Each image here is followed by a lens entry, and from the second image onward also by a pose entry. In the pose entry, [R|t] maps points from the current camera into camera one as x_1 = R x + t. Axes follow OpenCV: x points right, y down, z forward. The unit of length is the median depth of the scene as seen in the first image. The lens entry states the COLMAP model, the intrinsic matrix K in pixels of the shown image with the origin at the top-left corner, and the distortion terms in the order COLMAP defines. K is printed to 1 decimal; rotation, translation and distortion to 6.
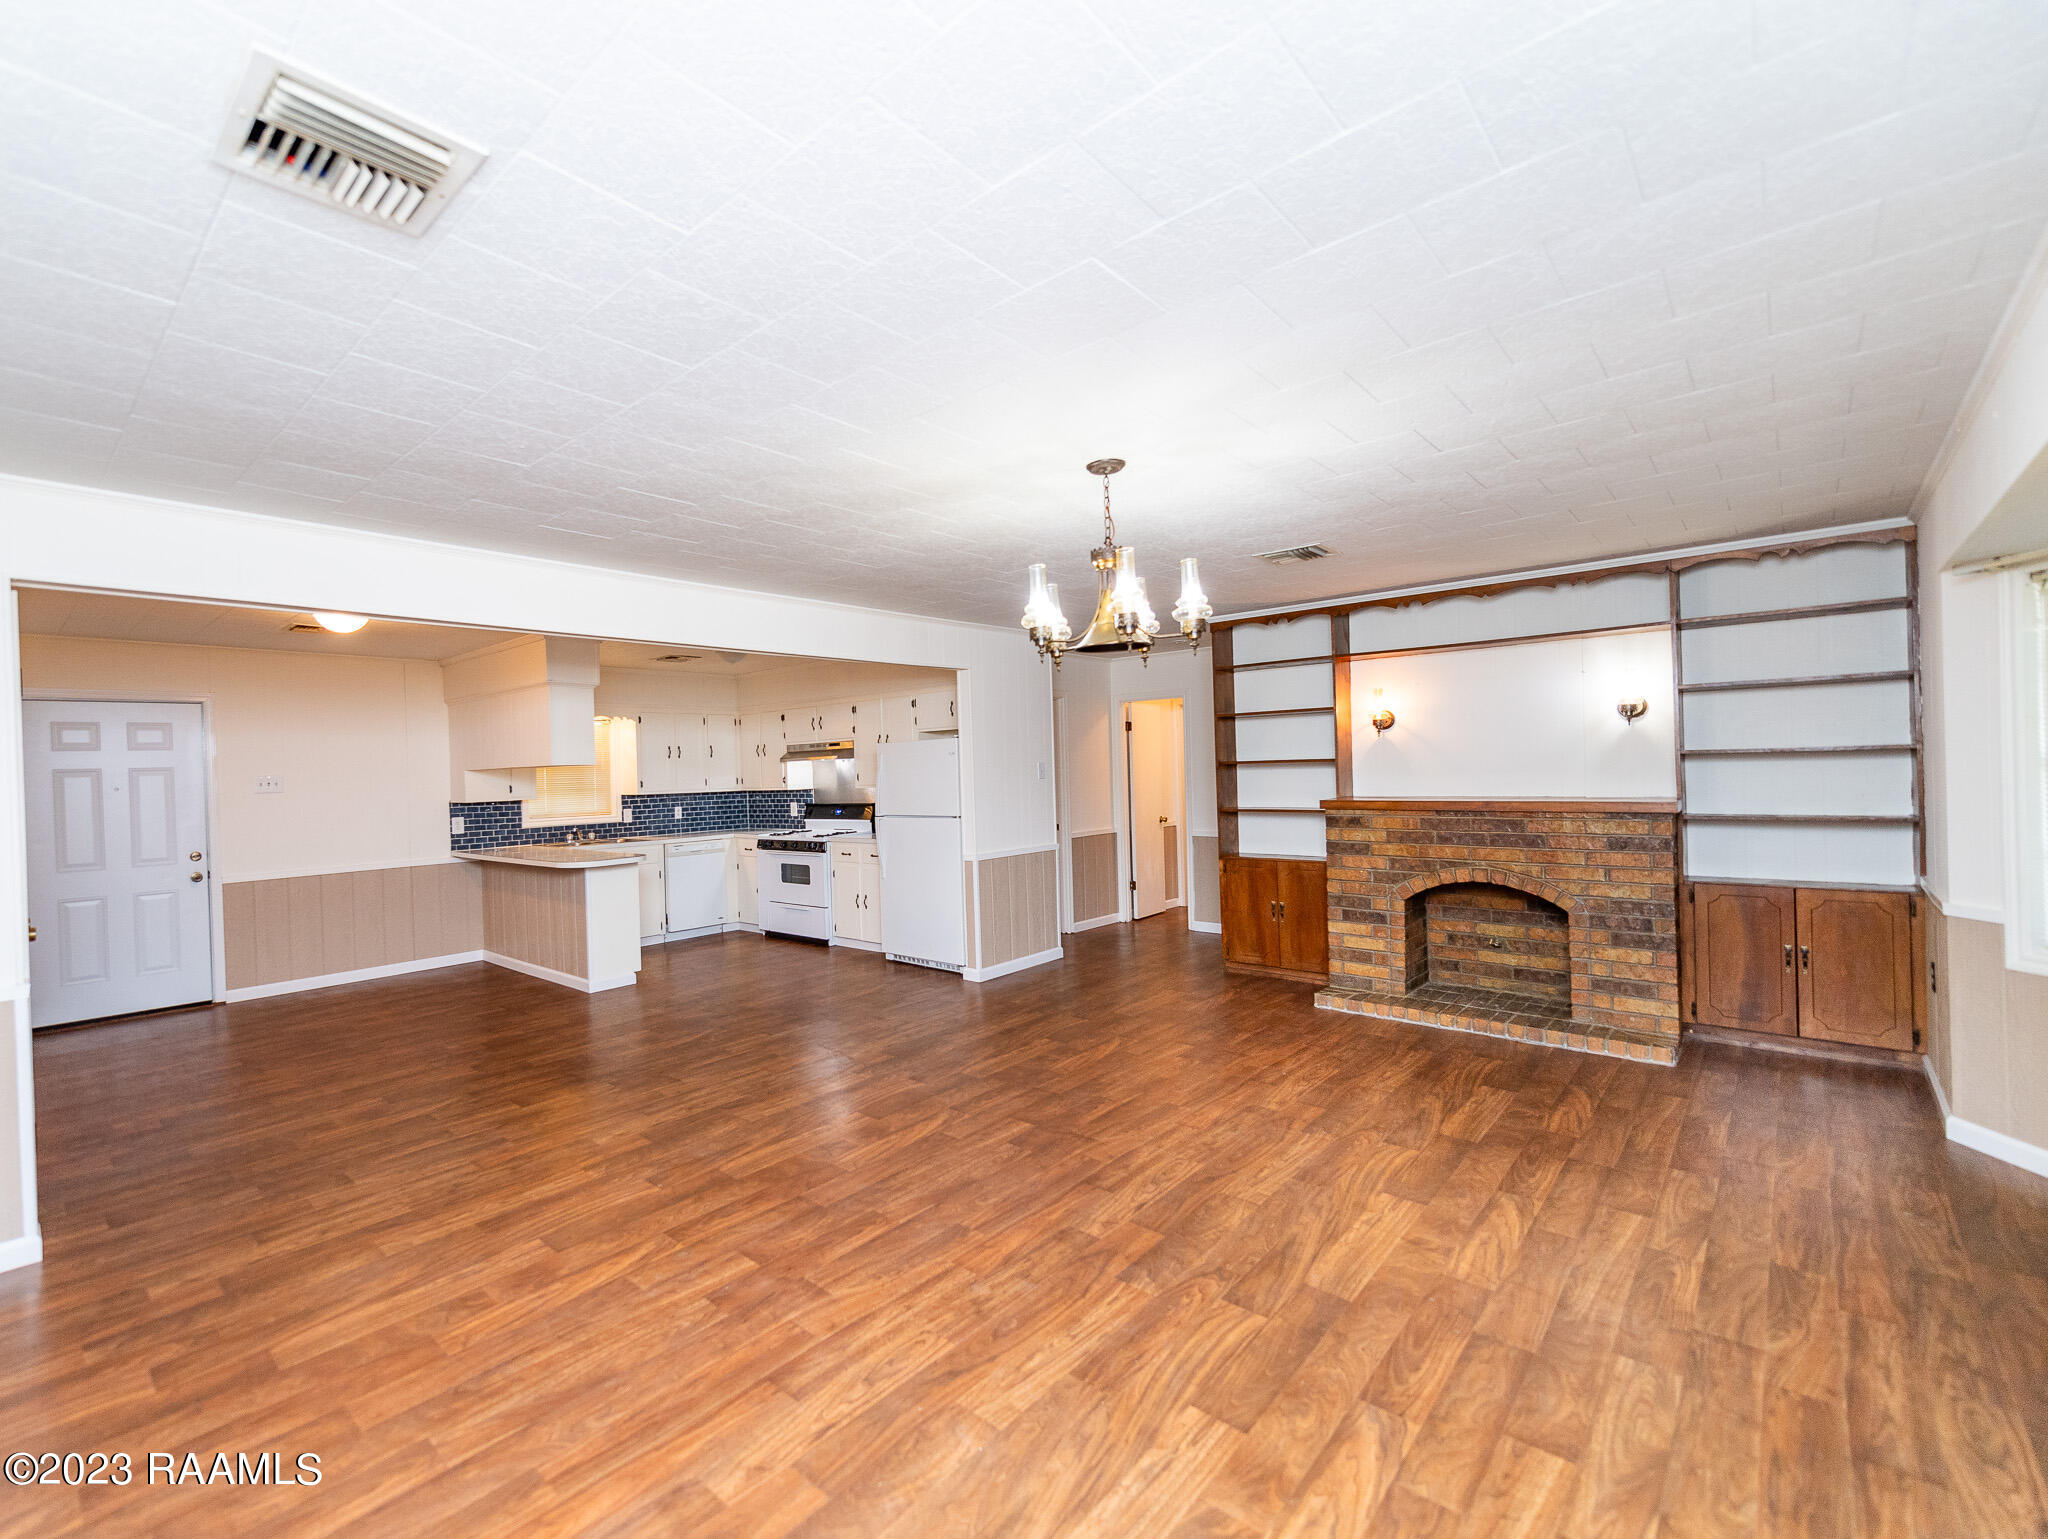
lens RADIAL K [[1062.2, 0, 1024.0], [0, 1062.2, 769.5], [0, 0, 1]] dist [0.005037, 0.000344]
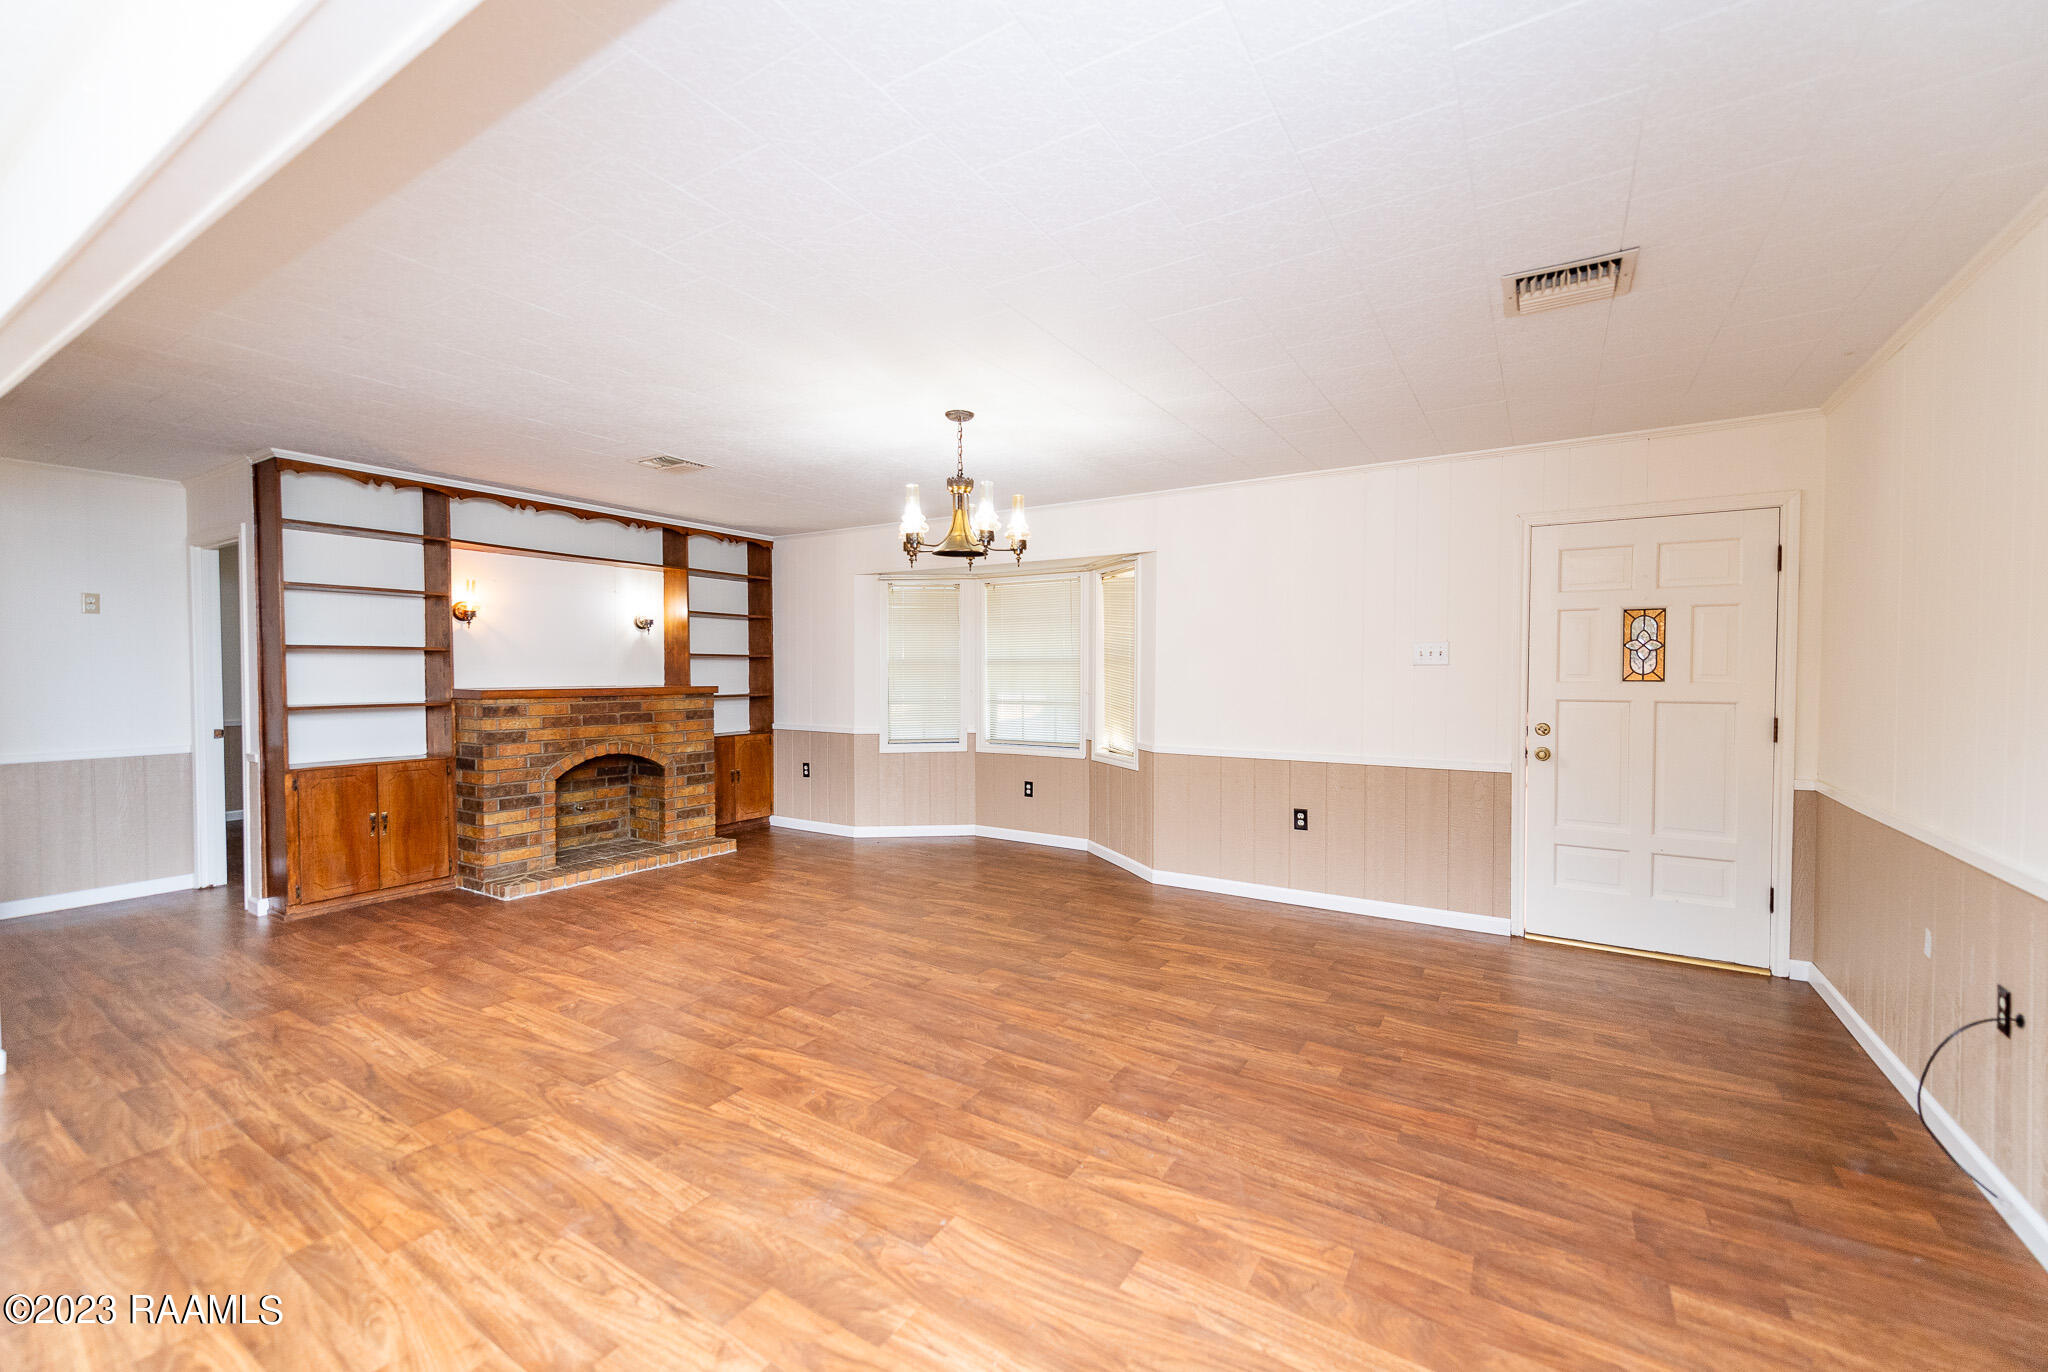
lens RADIAL K [[831.8, 0, 1024.0], [0, 831.8, 686.0], [0, 0, 1]] dist [0.017356, 0.000019]
pose [[-0.214838, 0.003648, 0.976643, -0.629991], [0.009006, 0.999958, -0.001753, 0.034267], [-0.976608, 0.008419, -0.214862, 0.759392]]
